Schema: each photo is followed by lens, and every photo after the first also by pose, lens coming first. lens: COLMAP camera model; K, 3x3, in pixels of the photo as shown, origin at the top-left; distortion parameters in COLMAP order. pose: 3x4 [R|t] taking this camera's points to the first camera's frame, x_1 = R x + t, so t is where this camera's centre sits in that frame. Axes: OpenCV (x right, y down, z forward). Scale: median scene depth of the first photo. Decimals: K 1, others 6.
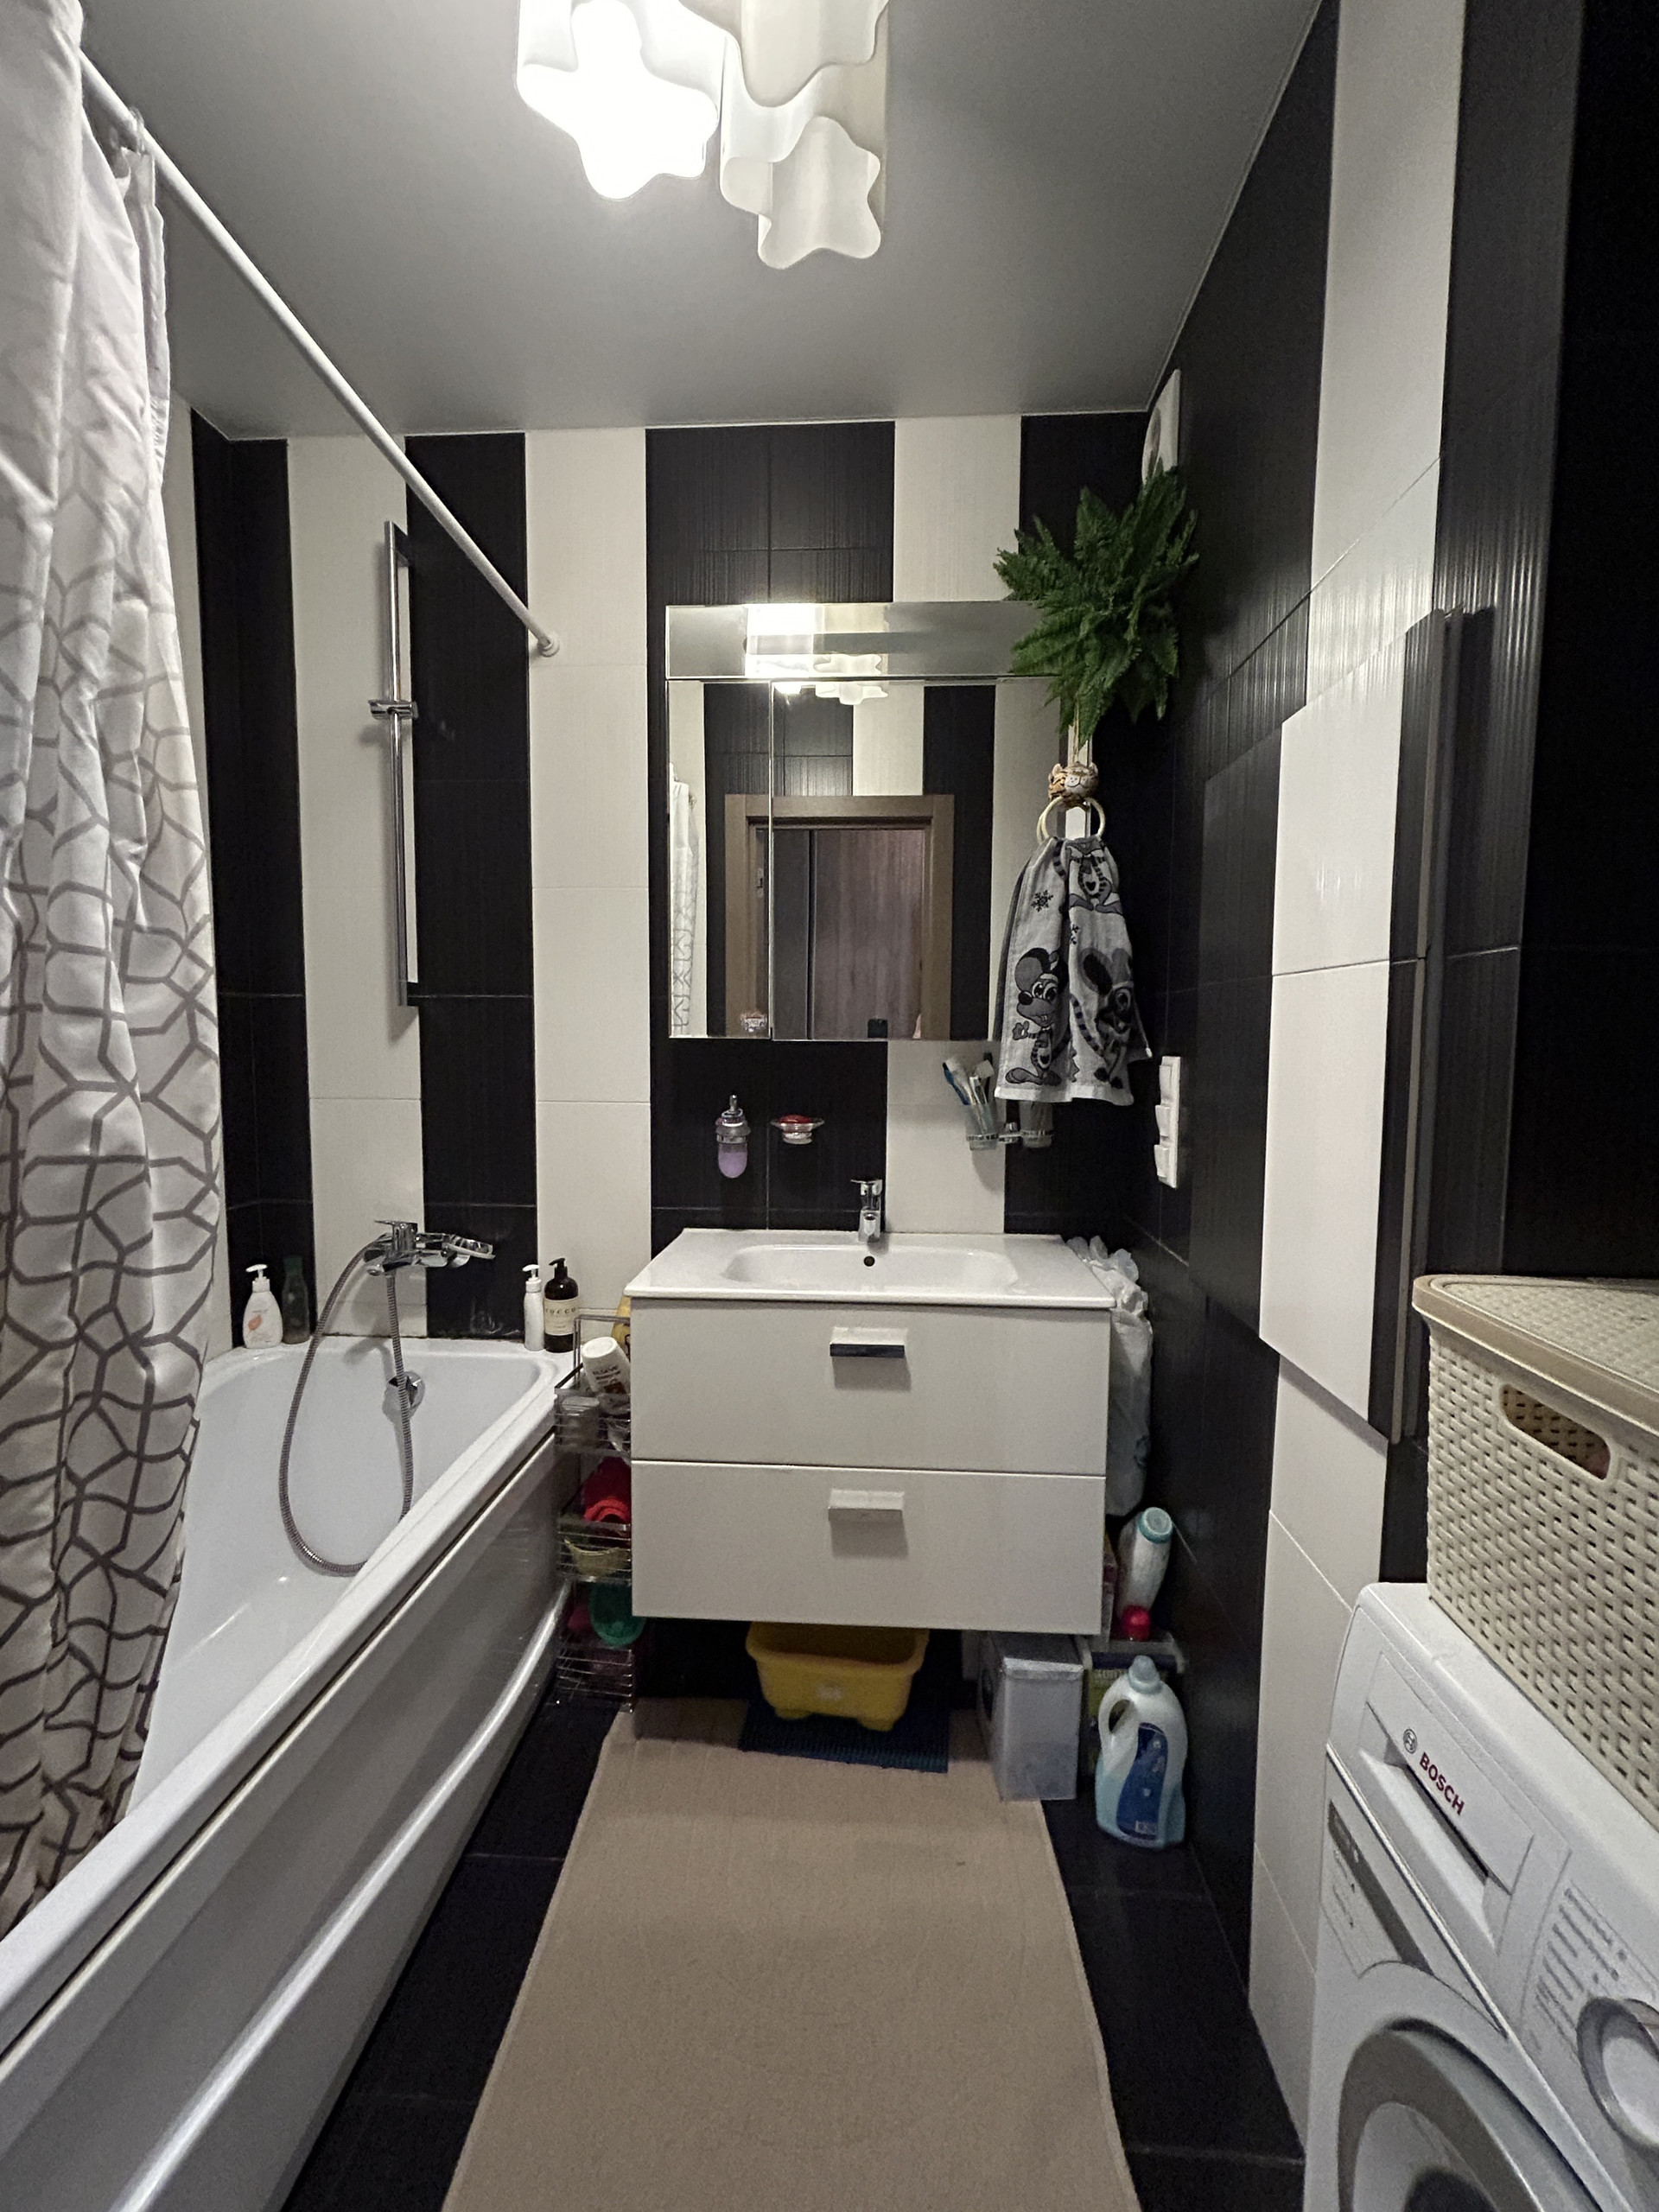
lens RADIAL K [[956.6, 0, 829.5], [0, 956.6, 1106.0], [0, 0, 1]] dist [-0.000419, 0.004591]
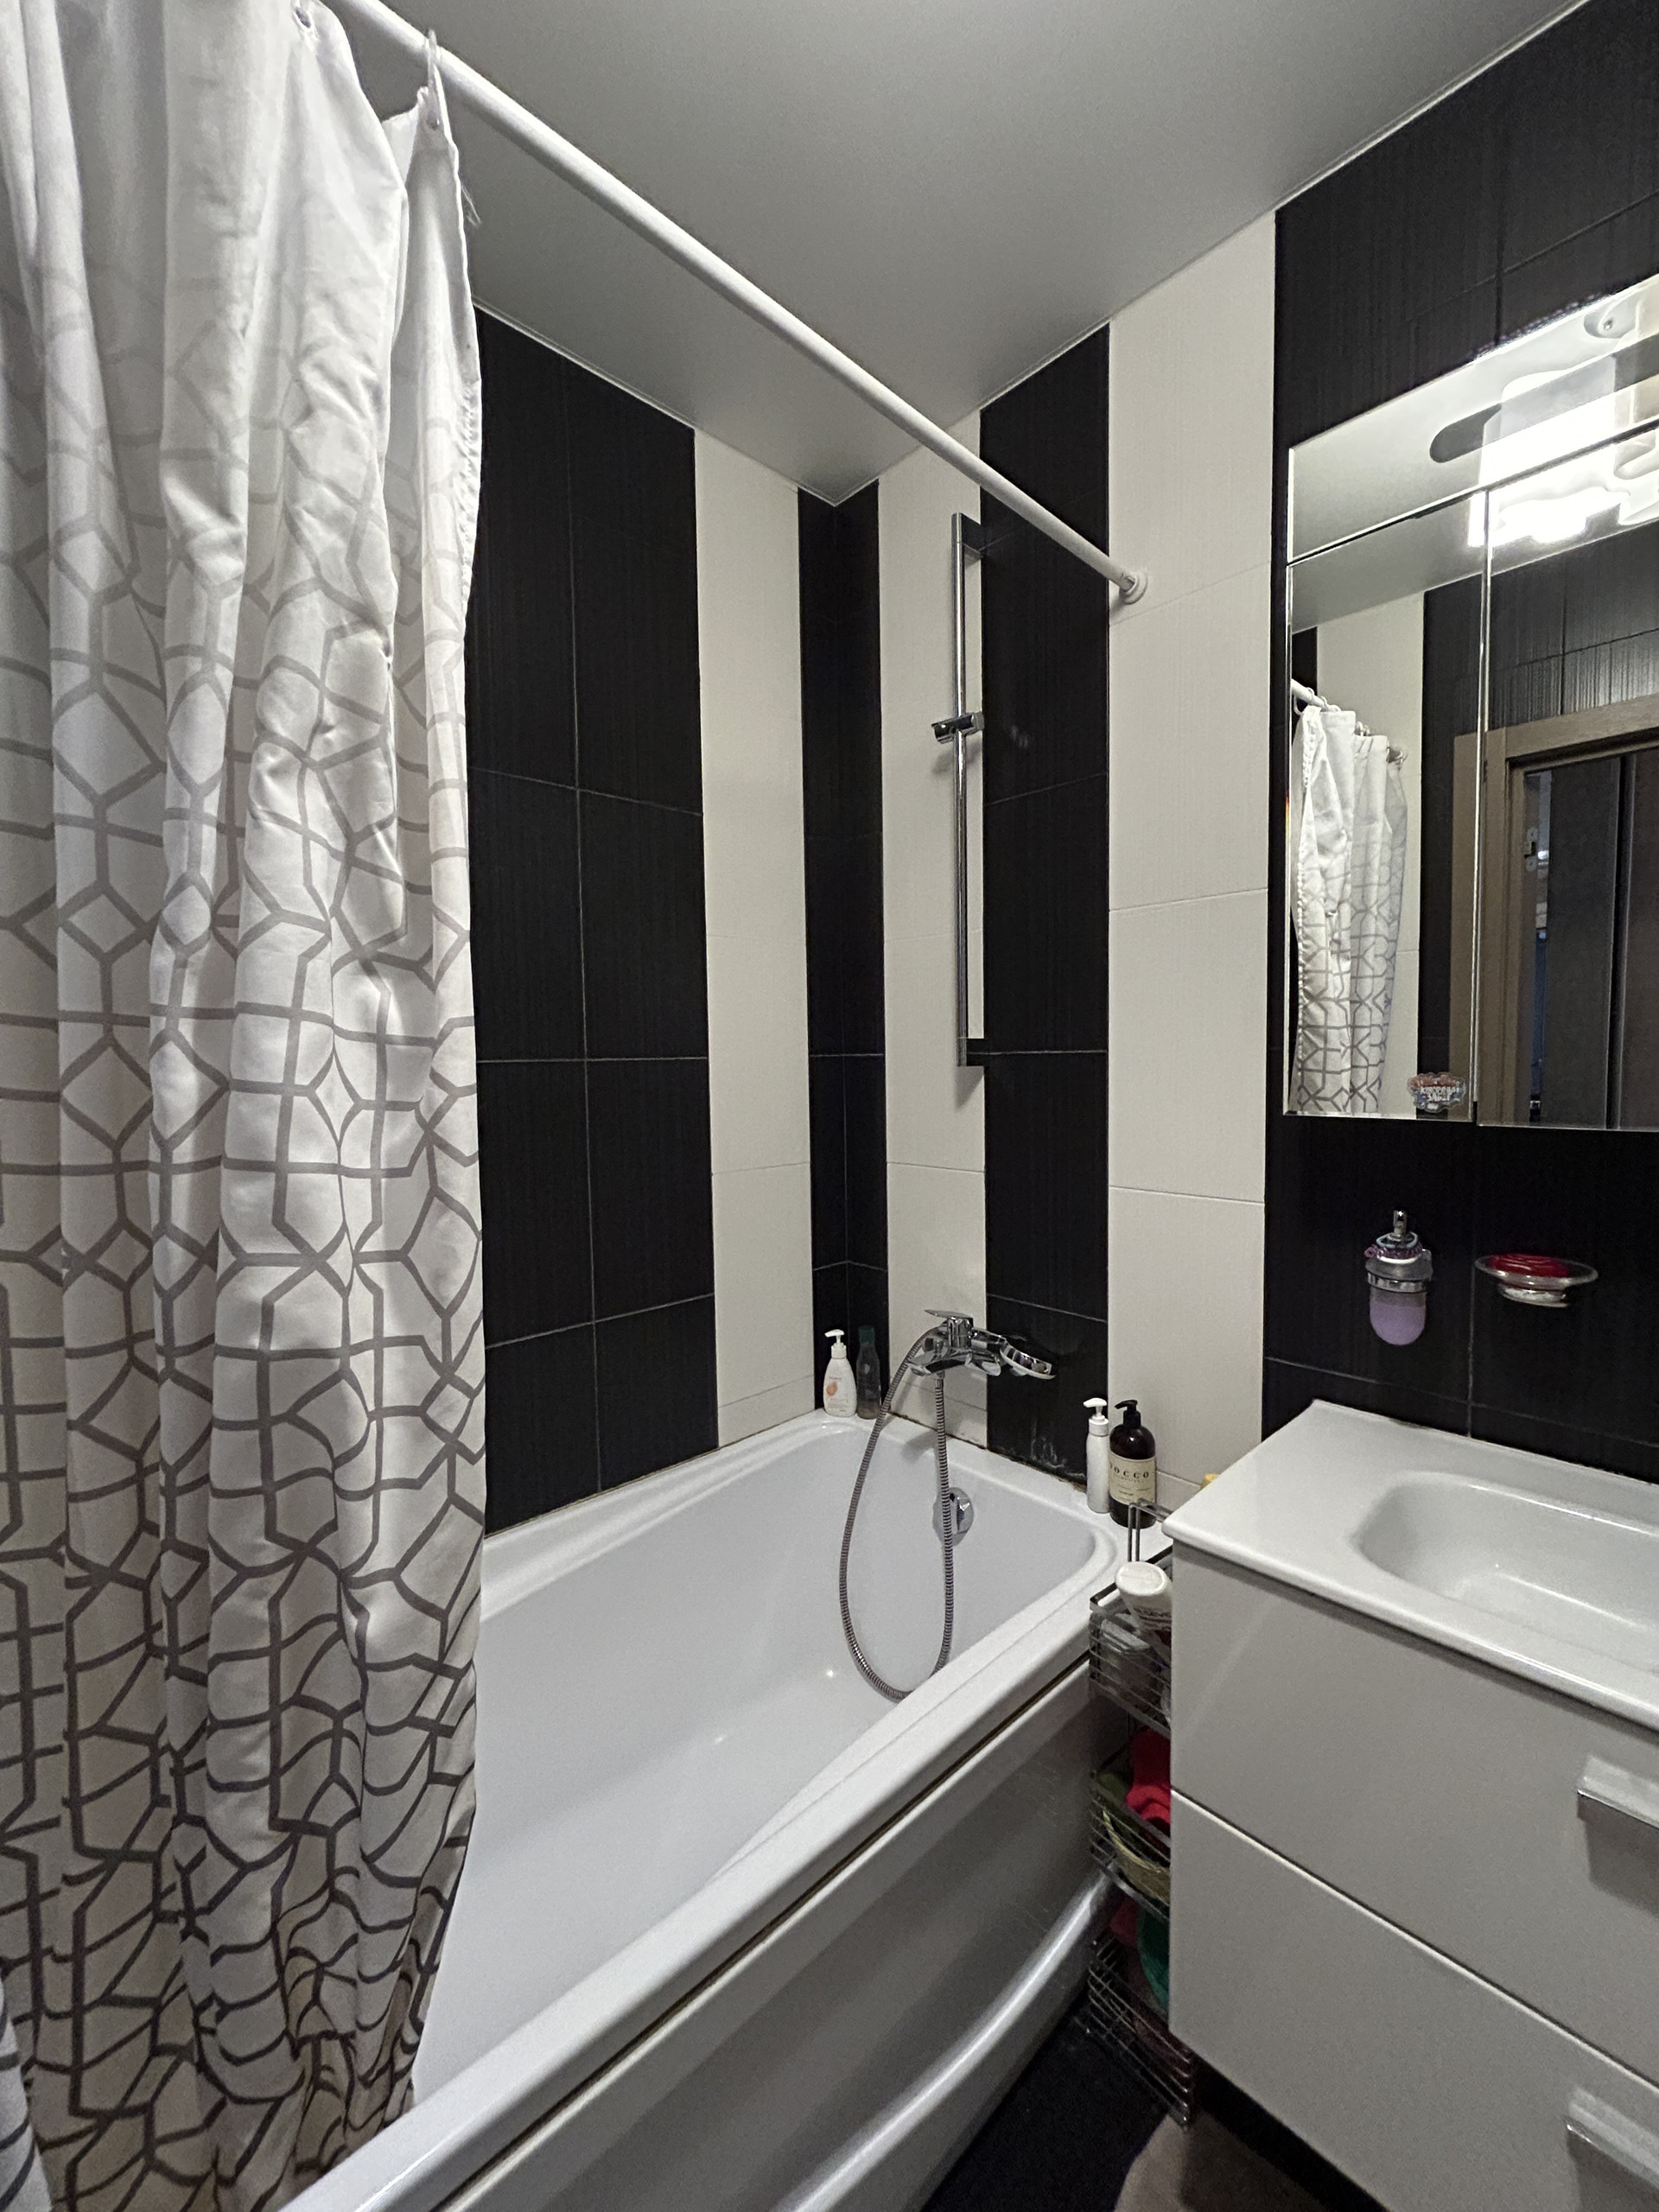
lens RADIAL K [[888.5, 0, 832.1], [0, 888.5, 1100.5], [0, 0, 1]] dist [-0.000079, 0.000030]
pose [[0.724466, 0.017504, -0.689088, 0.025582], [-0.027019, 0.999630, -0.003014, -0.070331], [0.688781, 0.020802, 0.724671, 0.345593]]
